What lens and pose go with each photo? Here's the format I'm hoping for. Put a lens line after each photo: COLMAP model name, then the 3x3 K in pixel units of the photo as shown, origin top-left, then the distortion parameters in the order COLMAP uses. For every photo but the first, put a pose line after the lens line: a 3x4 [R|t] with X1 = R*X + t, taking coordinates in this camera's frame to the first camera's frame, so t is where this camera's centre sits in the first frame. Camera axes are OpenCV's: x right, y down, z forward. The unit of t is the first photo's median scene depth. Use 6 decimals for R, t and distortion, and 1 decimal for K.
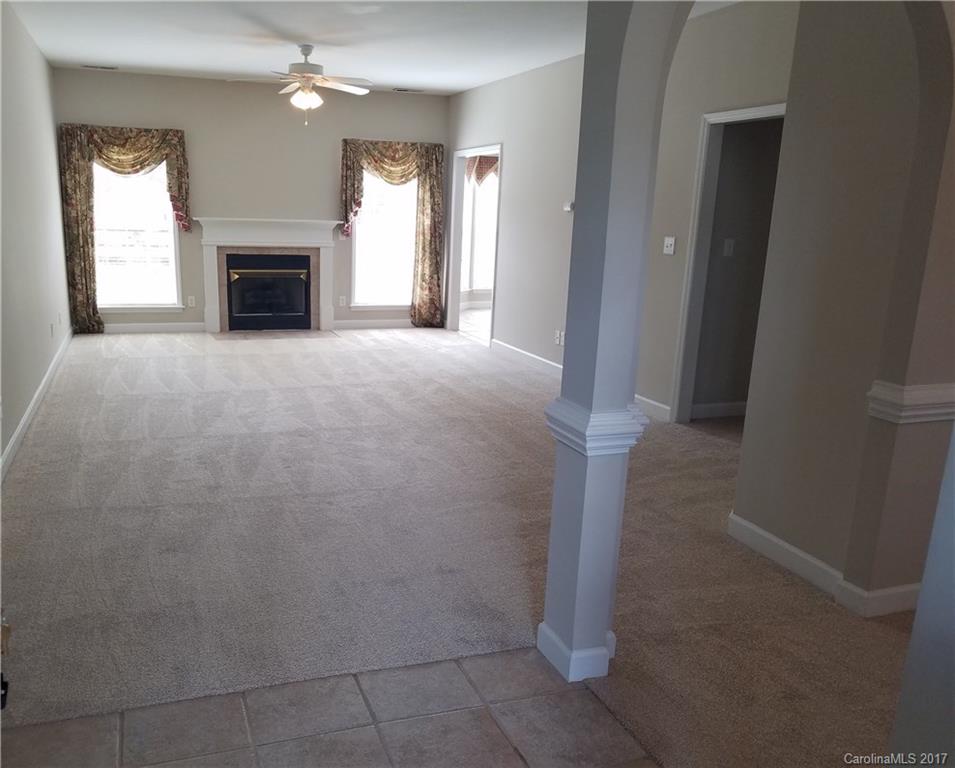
lens RADIAL K [[797.5, 0, 415.3], [0, 797.5, 399.4], [0, 0, 1]] dist [0.008406, -0.009673]
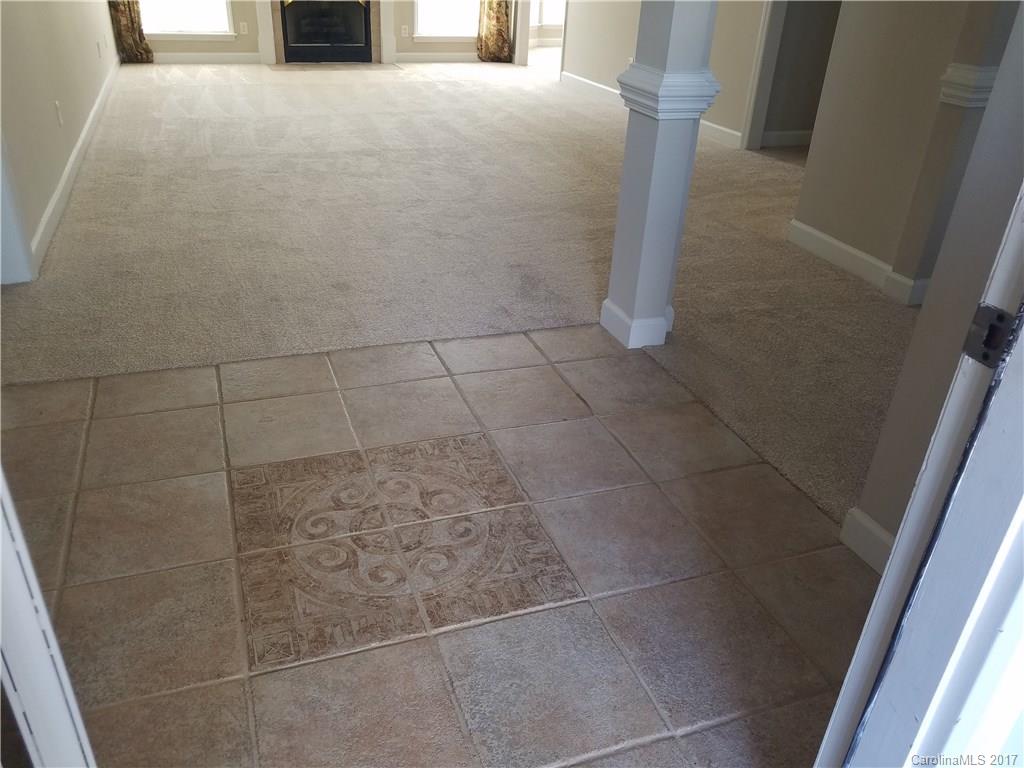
lens RADIAL K [[798.9, 0, 490.1], [0, 798.9, 366.7], [0, 0, 1]] dist [-0.000796, 0.004720]
pose [[0.999890, 0.003703, 0.014393, -0.004270], [-0.007154, 0.968784, 0.247802, 0.045980], [-0.013026, -0.247878, 0.968704, -0.021519]]
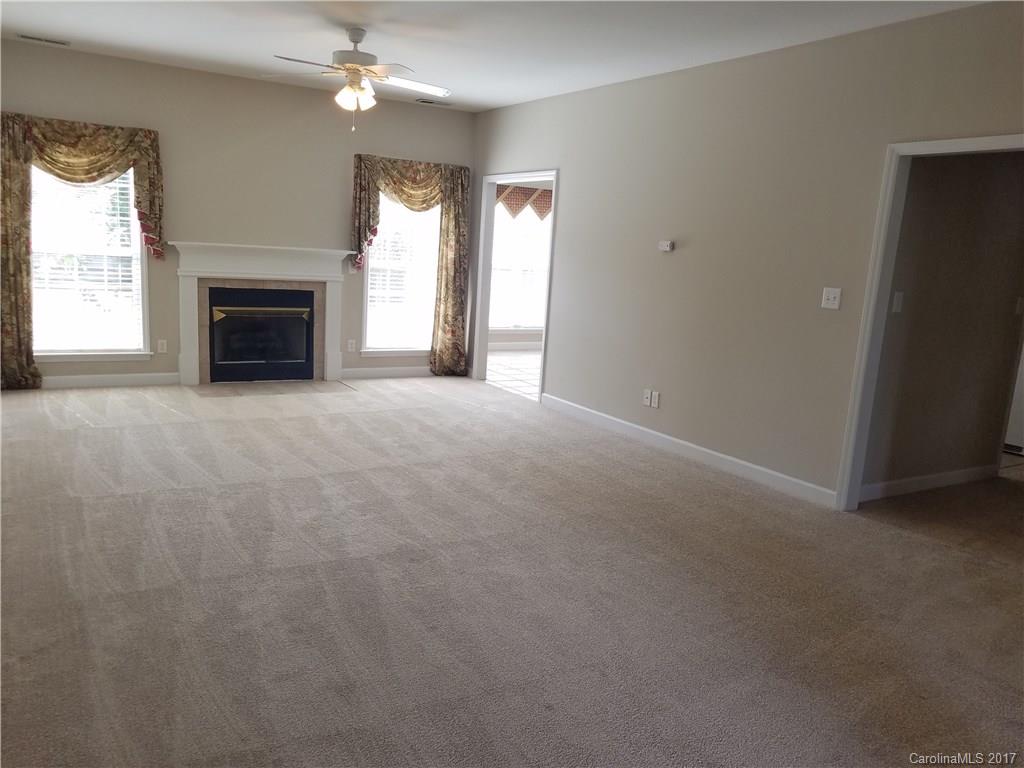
lens RADIAL K [[798.9, 0, 525.0], [0, 798.9, 398.6], [0, 0, 1]] dist [-0.000796, 0.004720]
pose [[0.975012, -0.009216, 0.221962, -0.175815], [0.017331, 0.999250, -0.034642, -0.062042], [-0.221476, 0.037623, 0.974440, 0.251847]]
